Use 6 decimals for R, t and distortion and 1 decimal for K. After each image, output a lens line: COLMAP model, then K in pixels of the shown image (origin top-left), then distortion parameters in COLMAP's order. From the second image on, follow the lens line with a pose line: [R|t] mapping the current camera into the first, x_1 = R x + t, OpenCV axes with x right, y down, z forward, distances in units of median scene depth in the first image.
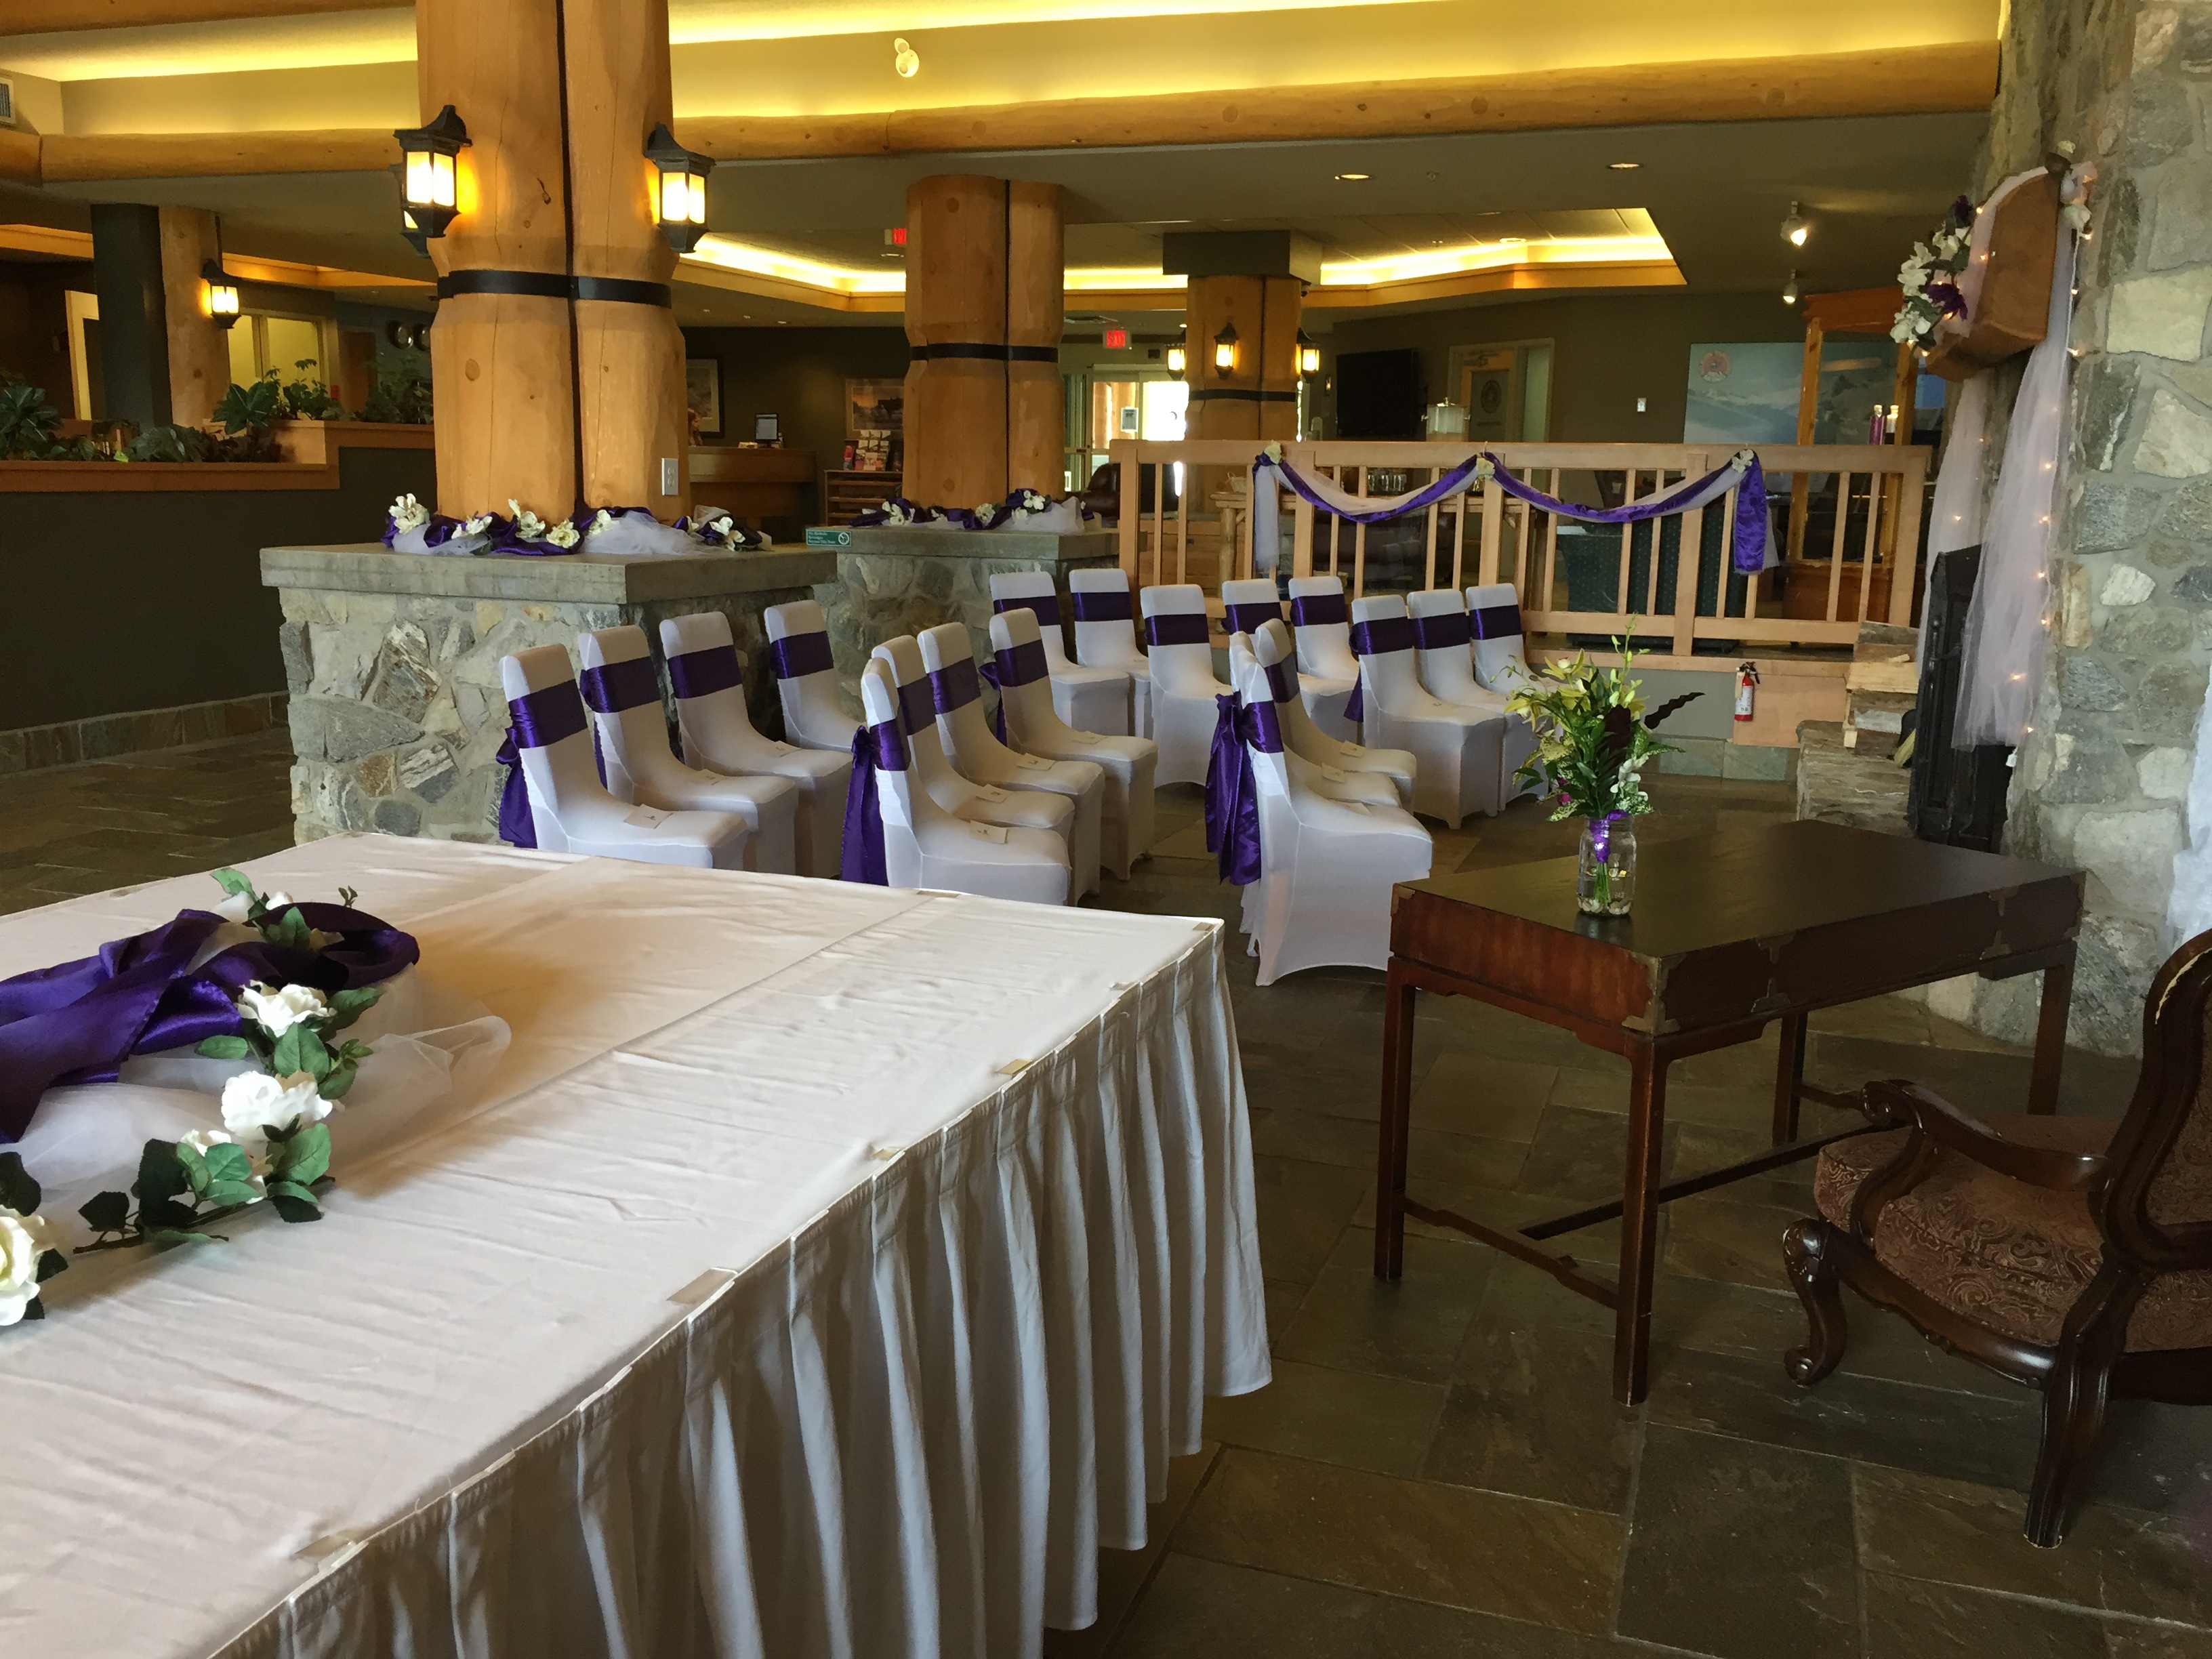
lens RADIAL K [[1895.8, 0, 1102.3], [0, 1895.8, 833.2], [0, 0, 1]] dist [0.076051, -0.105453]
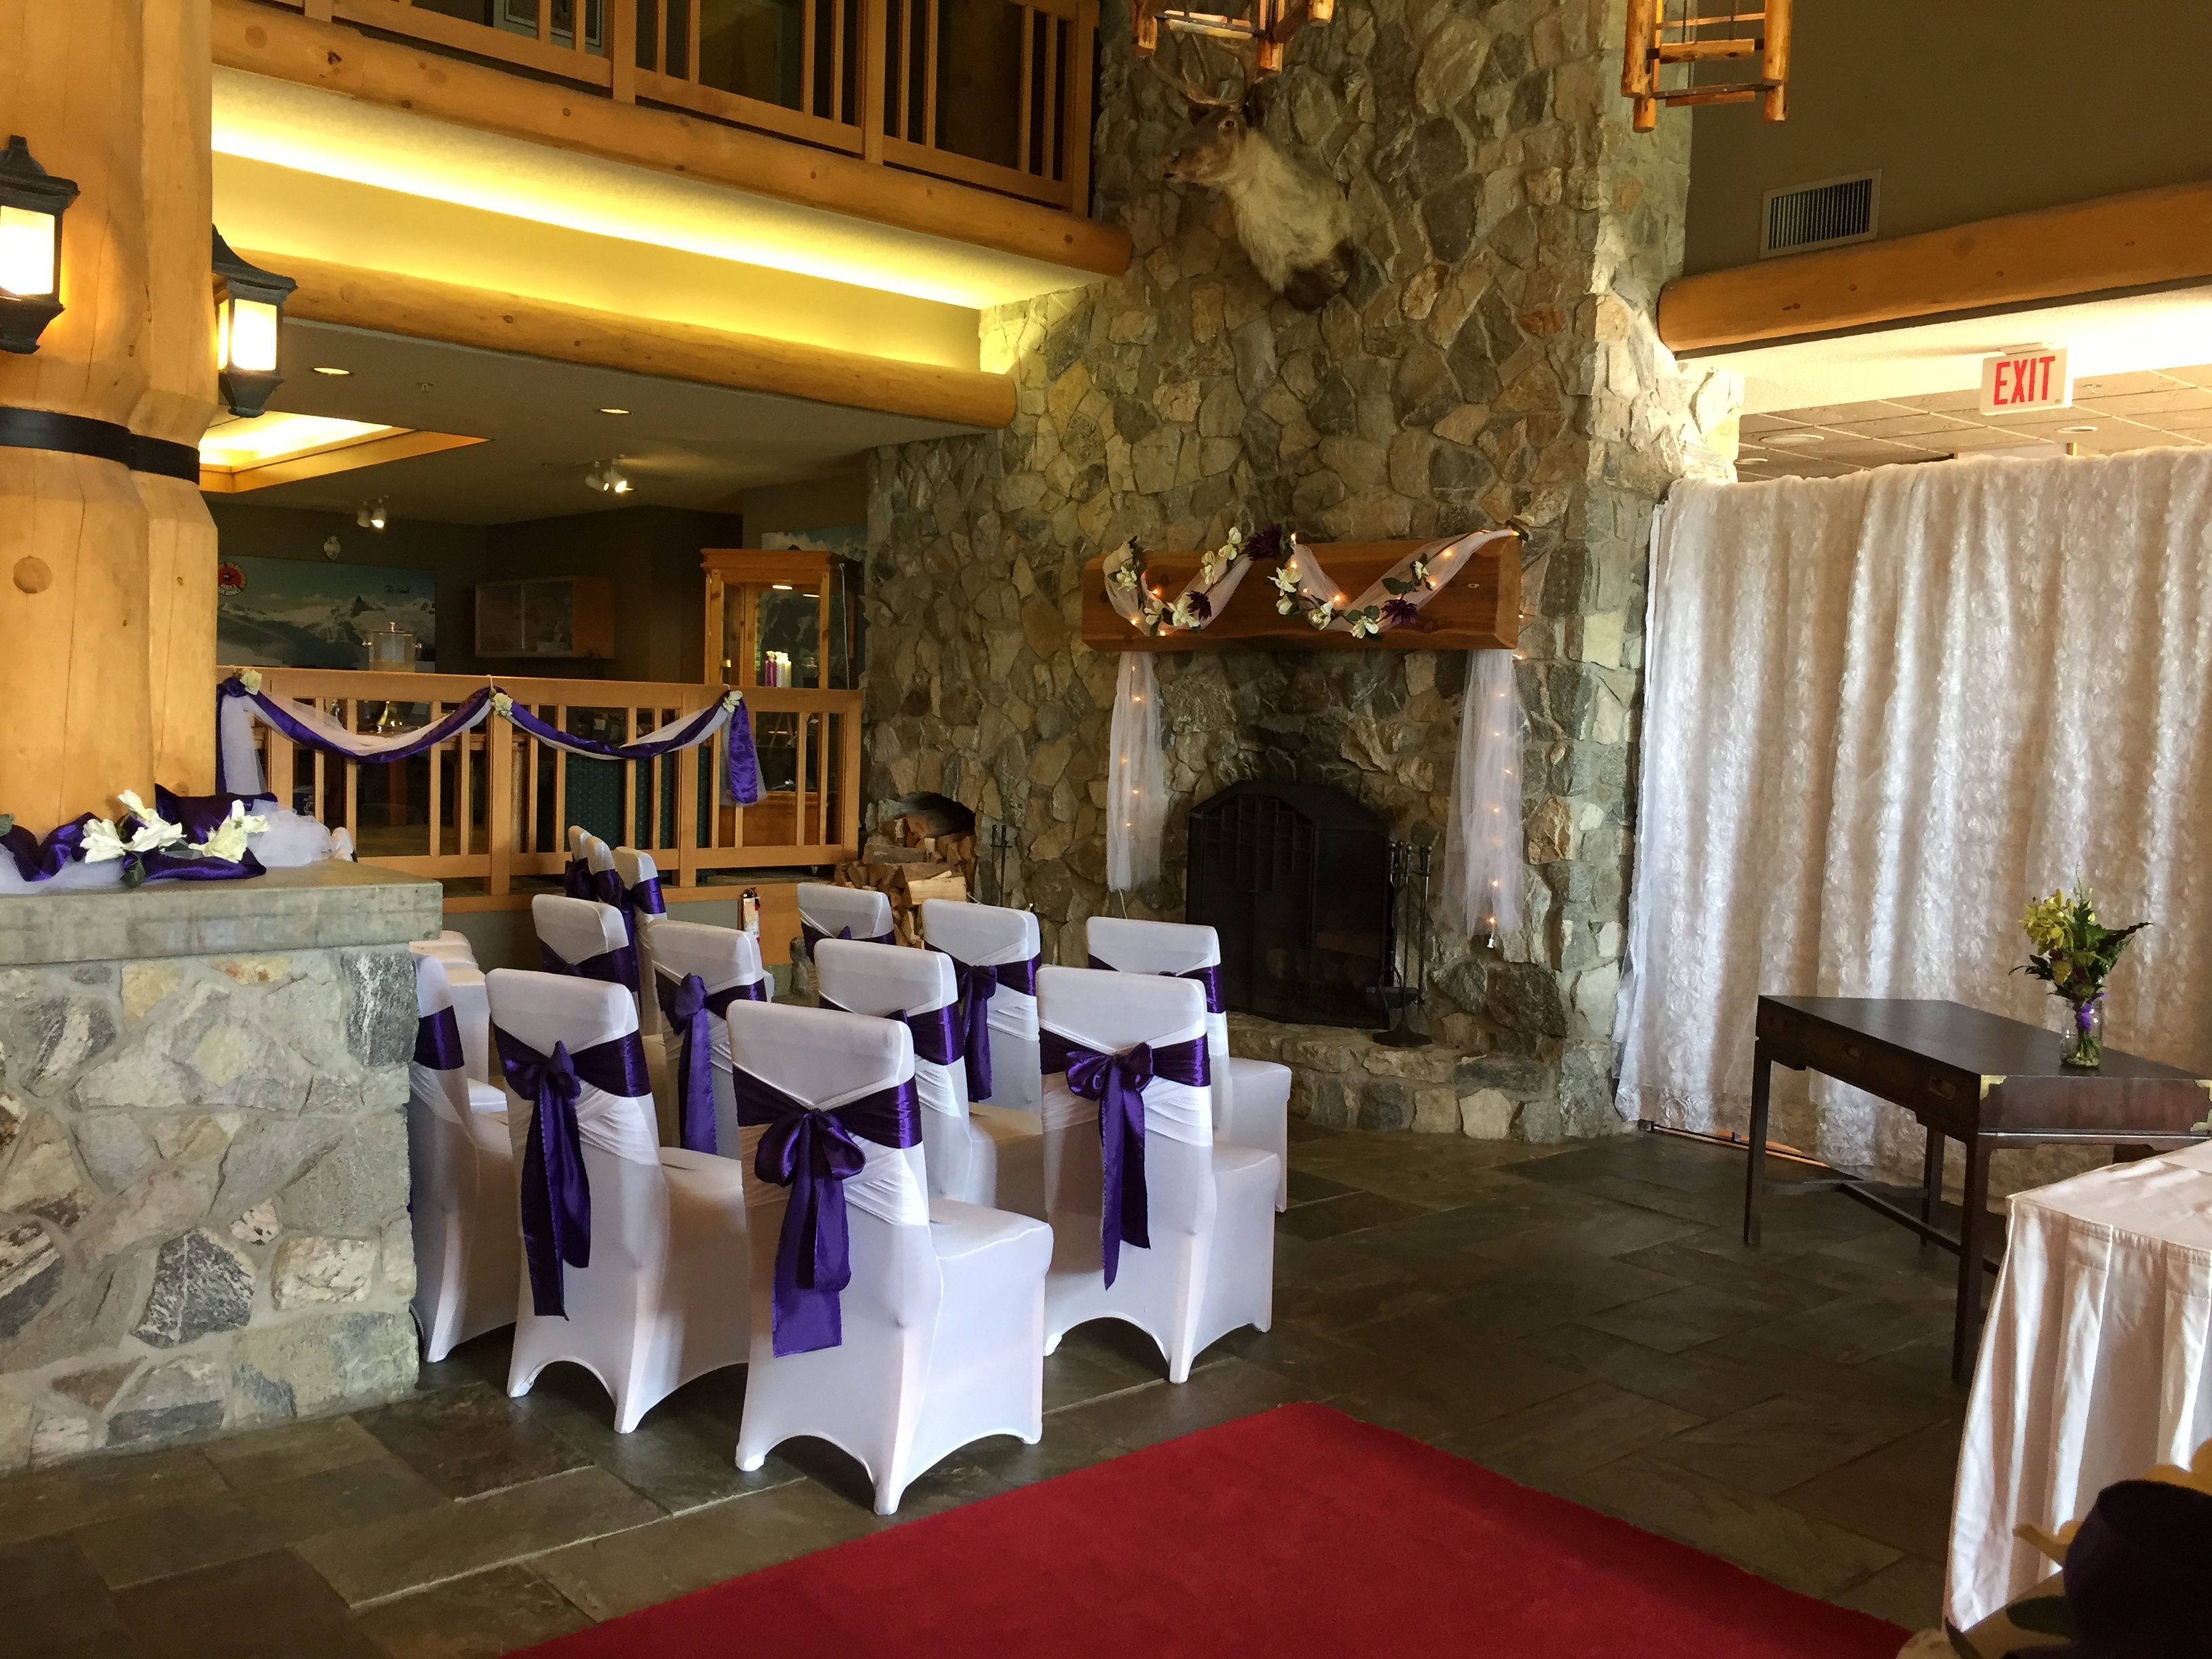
lens RADIAL K [[1895.8, 0, 1105.3], [0, 1895.8, 822.0], [0, 0, 1]] dist [0.076051, -0.105453]
pose [[0.499253, -0.052155, 0.864885, -0.663304], [0.142260, 0.989575, -0.022446, -0.105137], [-0.854698, 0.134245, 0.501468, 0.425417]]
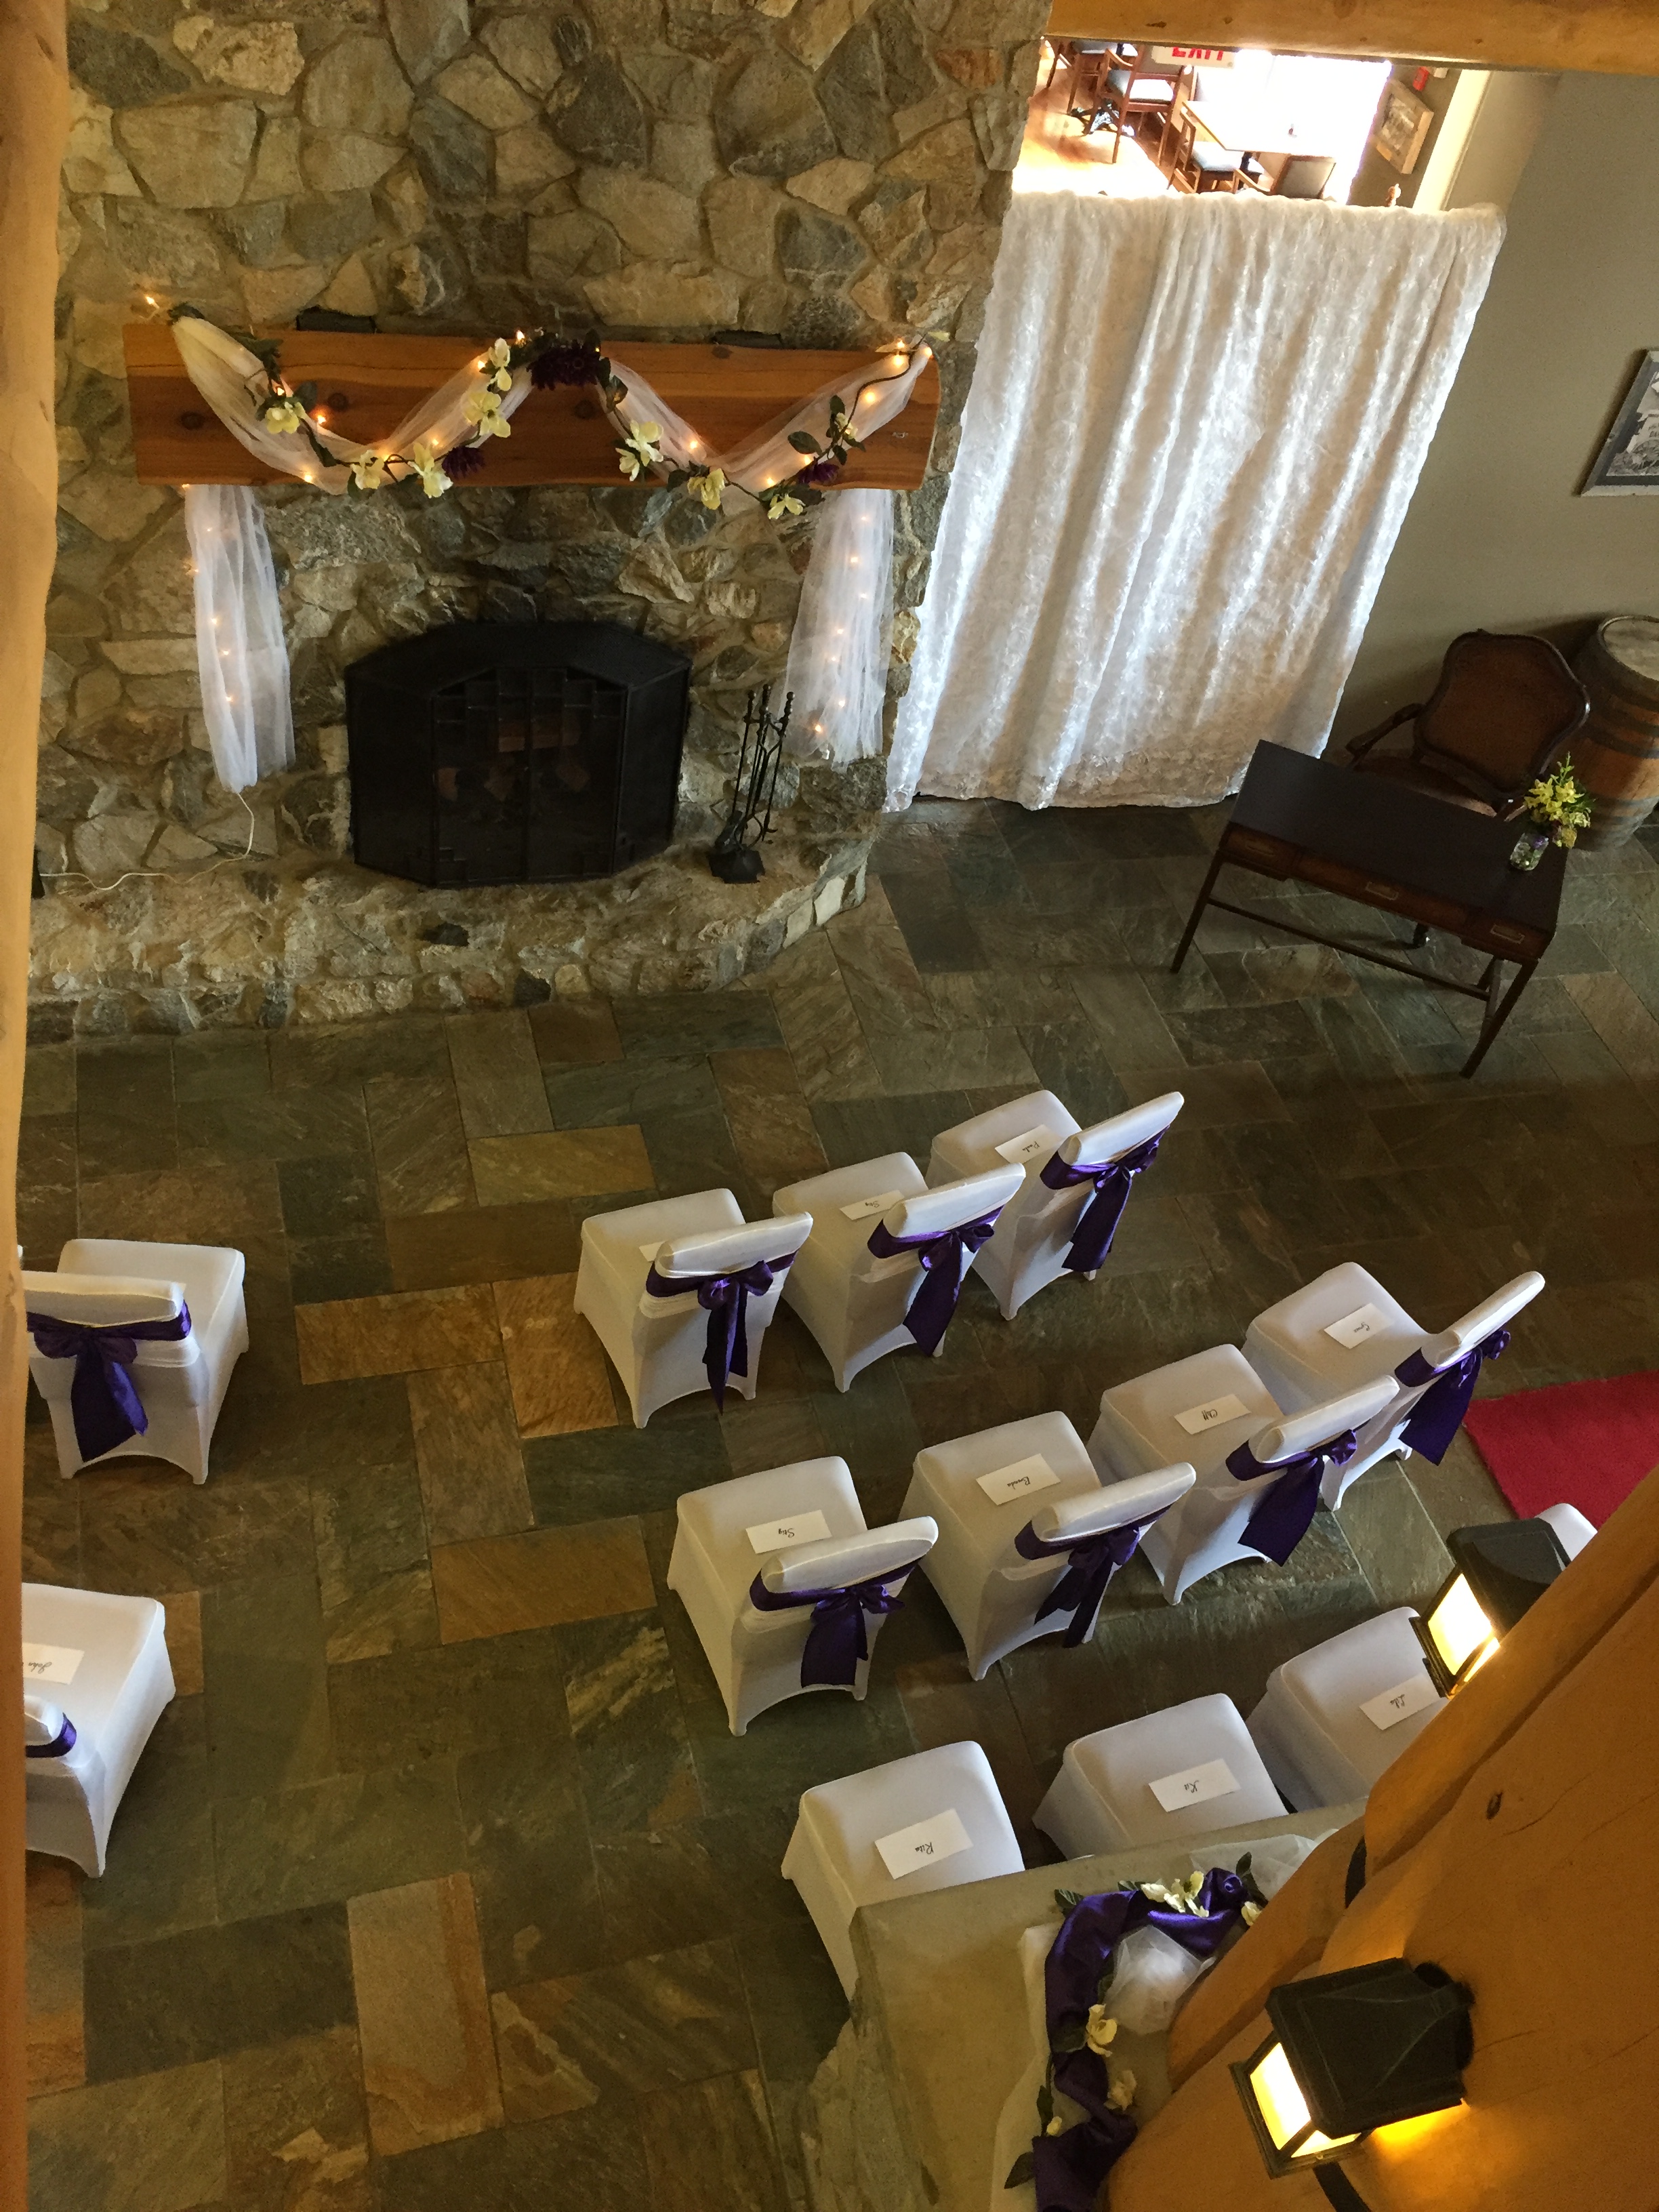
lens RADIAL K [[1895.8, 0, 836.7], [0, 1895.8, 1113.7], [0, 0, 1]] dist [0.076051, -0.105453]
pose [[-0.556983, -0.670390, 0.490251, -0.273683], [-0.005013, 0.592995, 0.805191, -0.753862], [-0.830509, 0.446020, -0.333648, 1.219737]]
